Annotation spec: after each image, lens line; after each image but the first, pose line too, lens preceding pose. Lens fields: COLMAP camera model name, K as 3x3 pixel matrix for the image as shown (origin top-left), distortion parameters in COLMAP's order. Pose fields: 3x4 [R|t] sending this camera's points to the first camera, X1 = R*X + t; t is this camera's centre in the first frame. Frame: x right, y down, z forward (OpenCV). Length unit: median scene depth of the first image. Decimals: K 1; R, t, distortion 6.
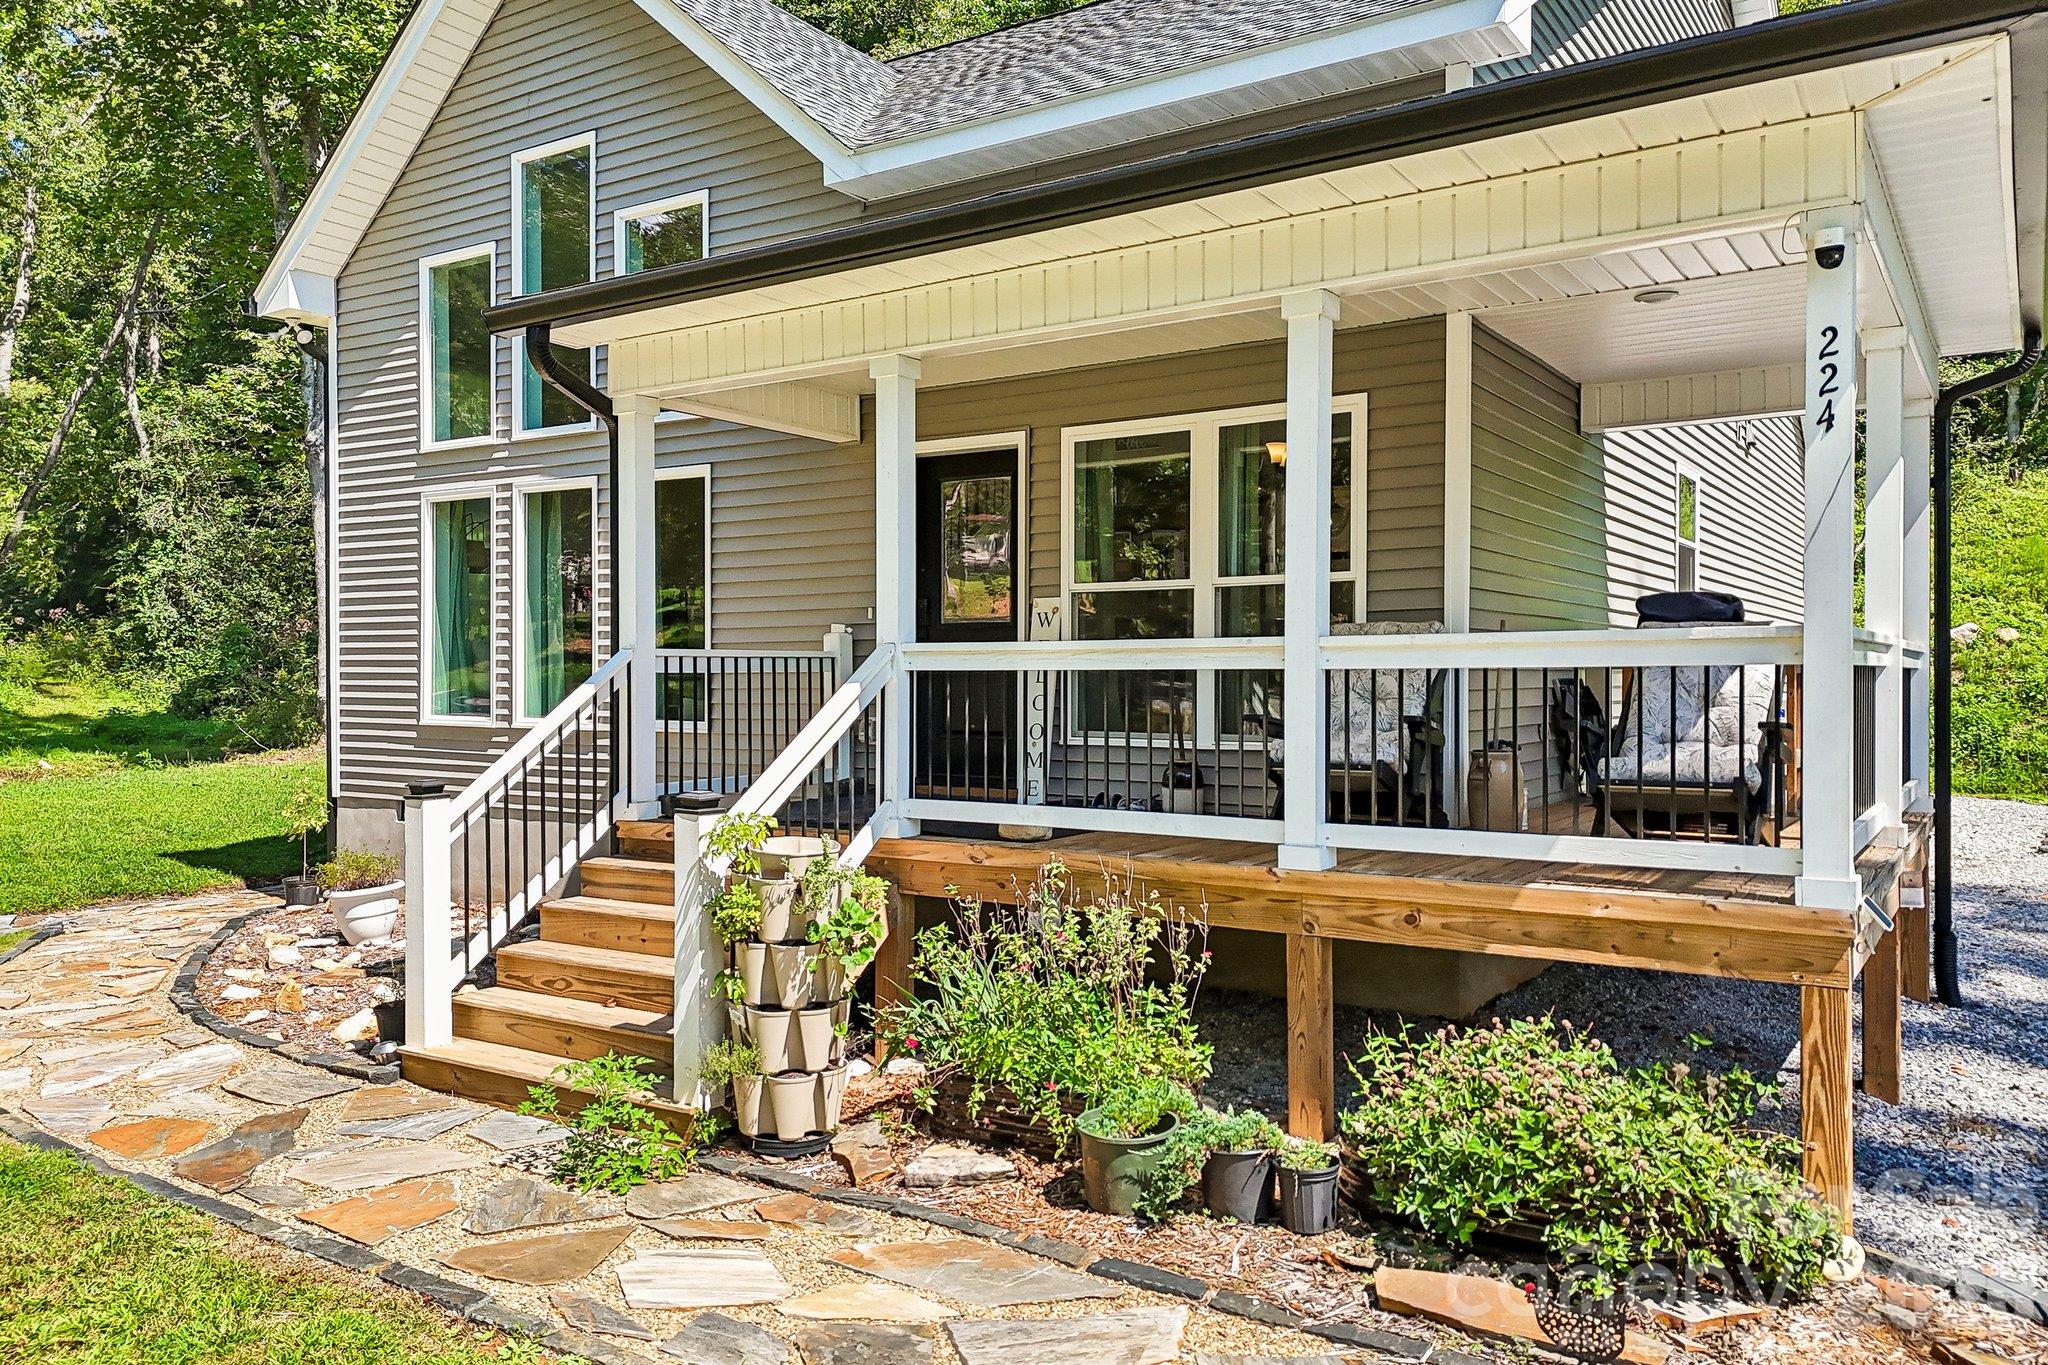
lens RADIAL K [[1520.5, 0, 1024.0], [0, 1520.5, 682.5], [0, 0, 1]] dist [0.001393, -0.002566]
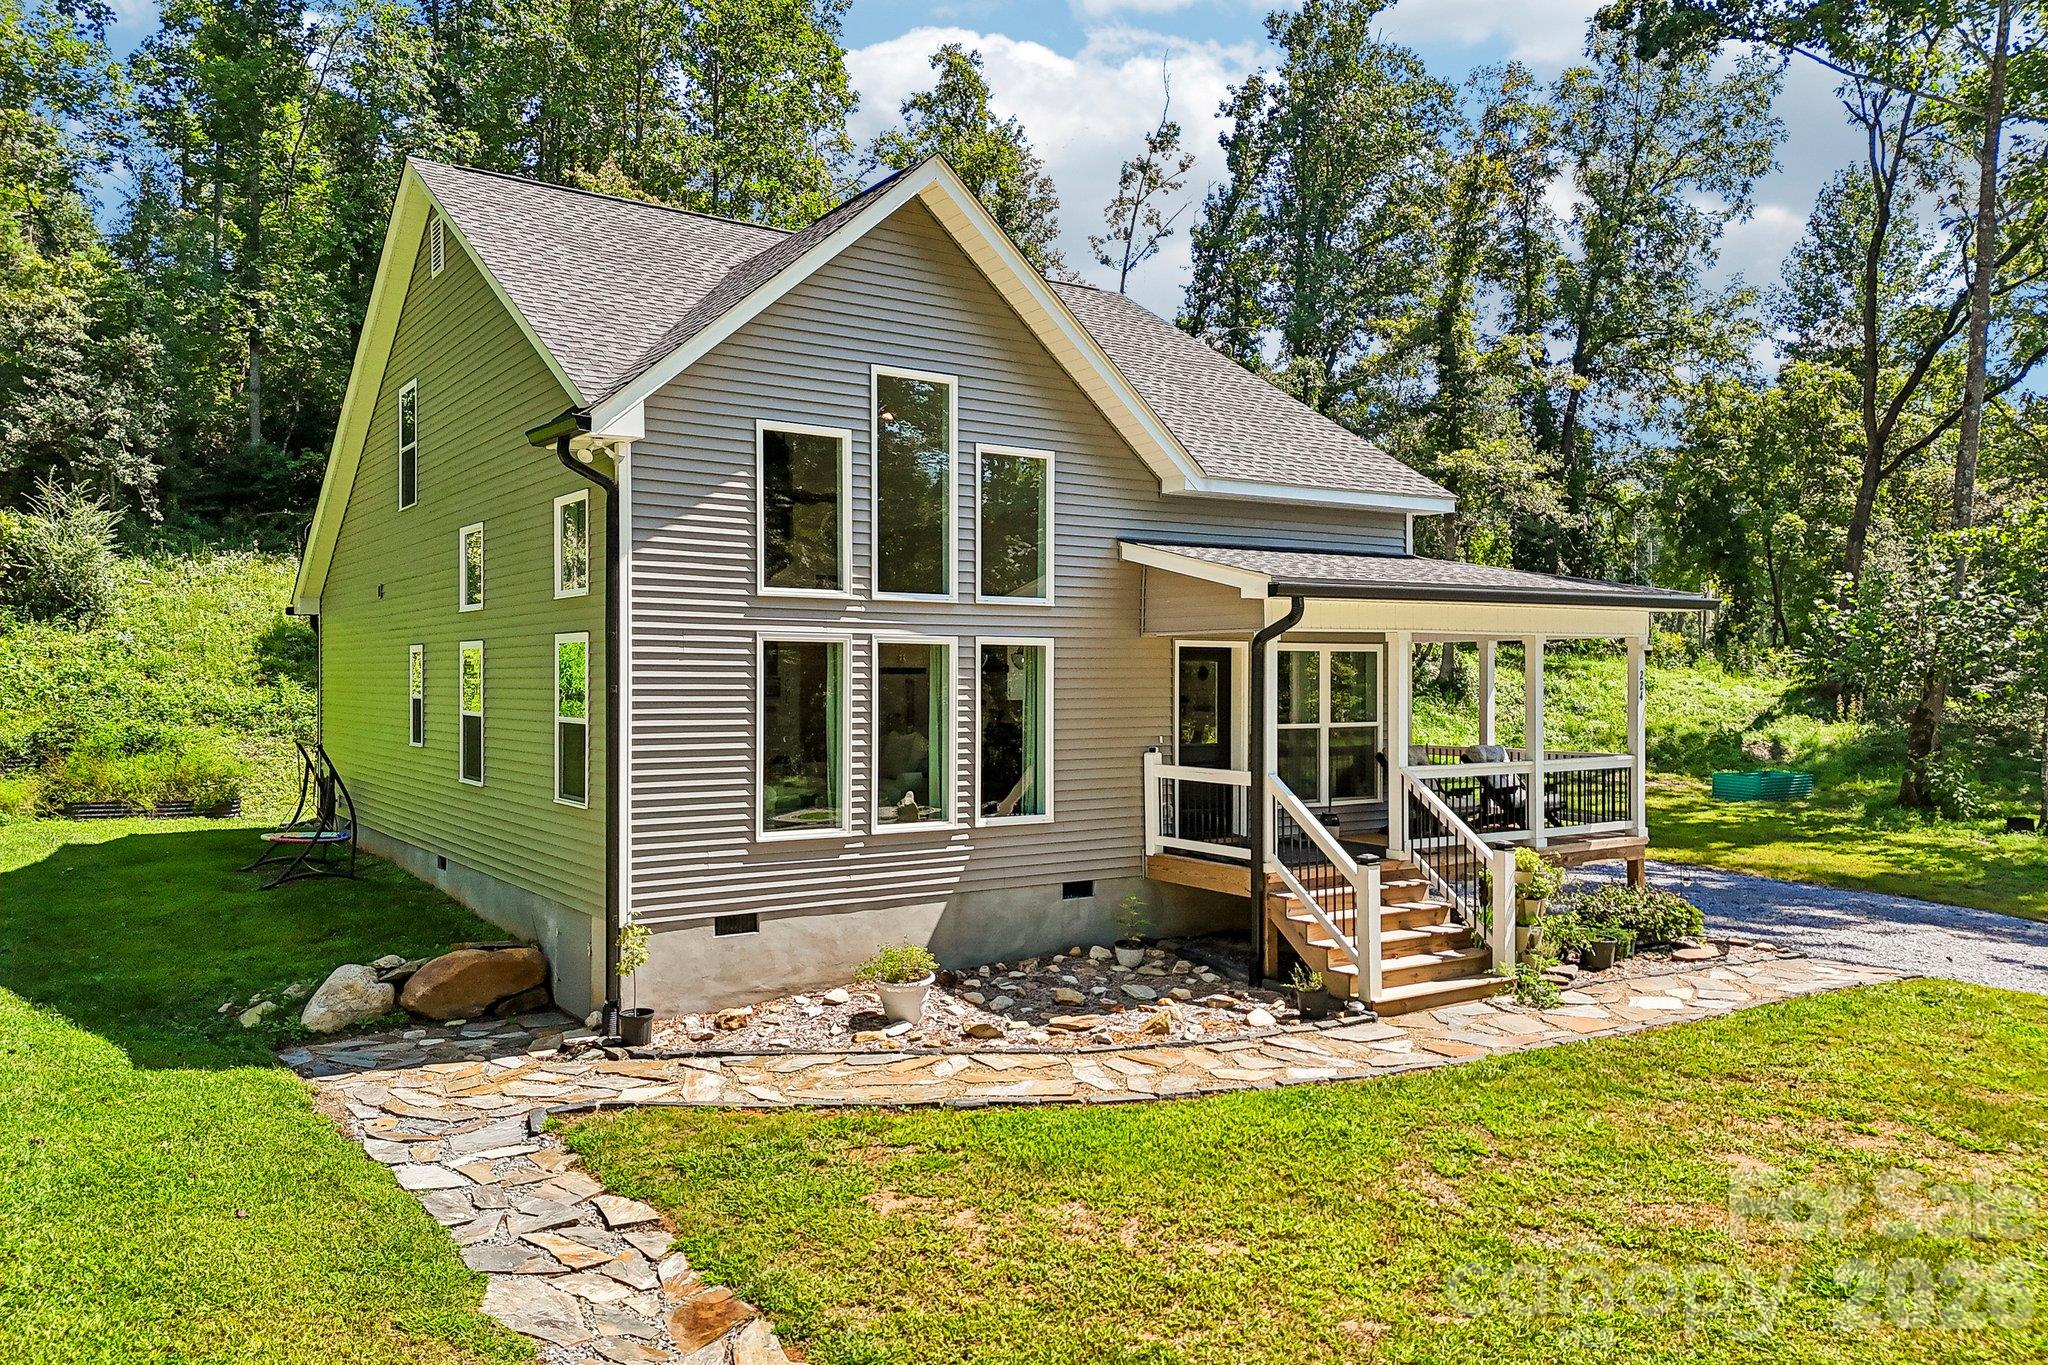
lens RADIAL K [[1483.4, 0, 1024.0], [0, 1483.4, 682.5], [0, 0, 1]] dist [0.006389, 0.001085]
pose [[0.369968, -0.003282, 0.929039, -2.340067], [0.006063, 0.999981, 0.001118, -0.155728], [-0.929025, 0.005219, 0.369980, 0.748654]]
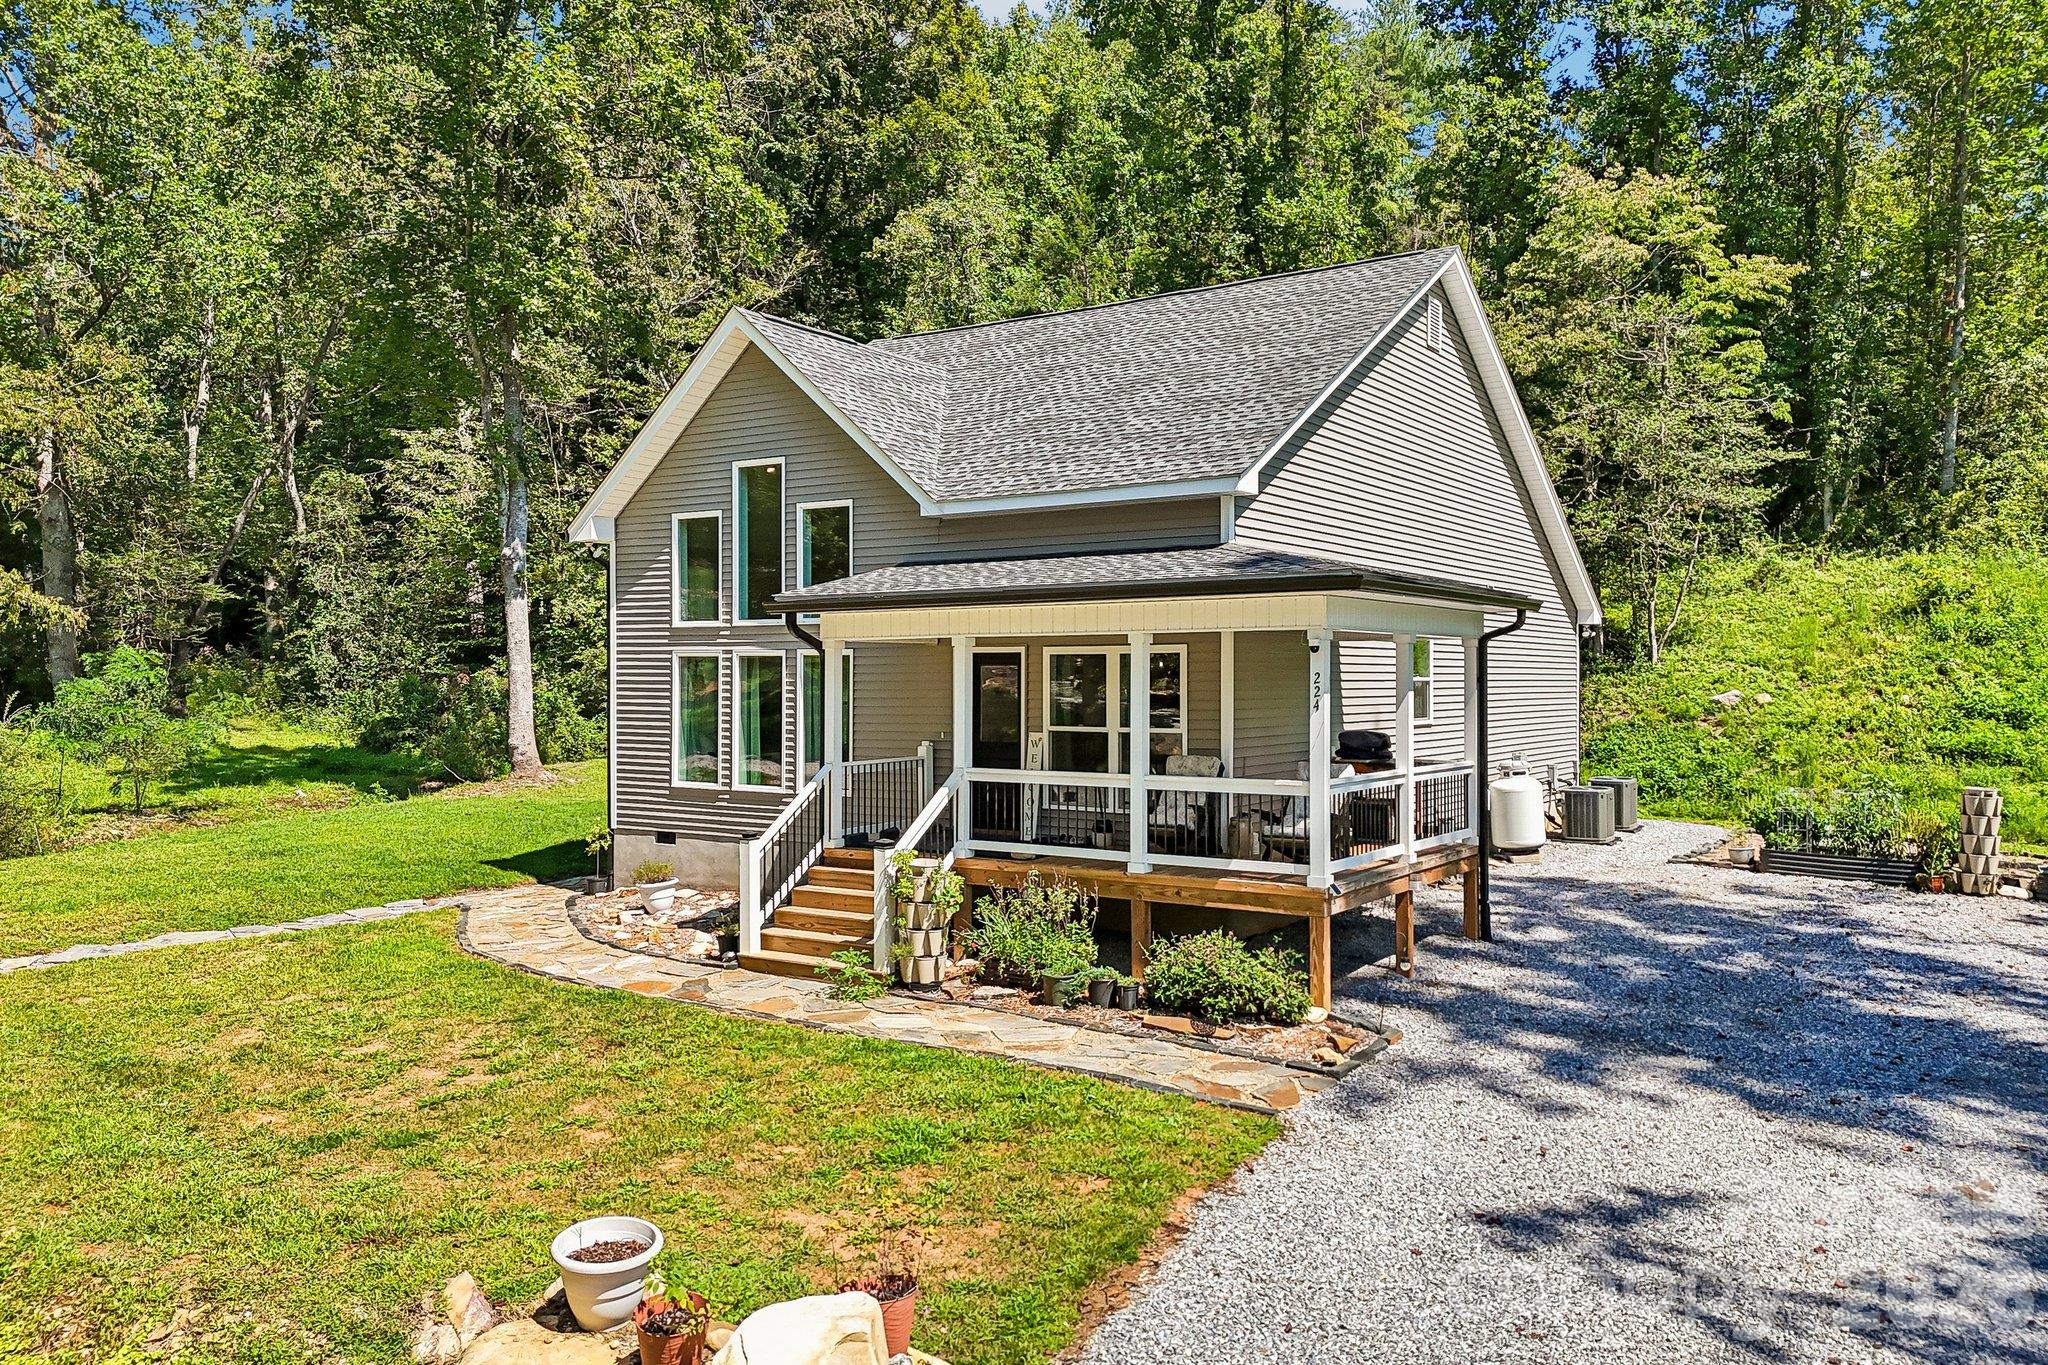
lens RADIAL K [[1483.4, 0, 1024.0], [0, 1483.4, 682.5], [0, 0, 1]] dist [0.006389, 0.001085]
pose [[0.999958, 0.000507, -0.009179, 0.022450], [-0.000548, 0.999990, -0.004521, -0.146049], [0.009177, 0.004526, 0.999948, -1.176908]]
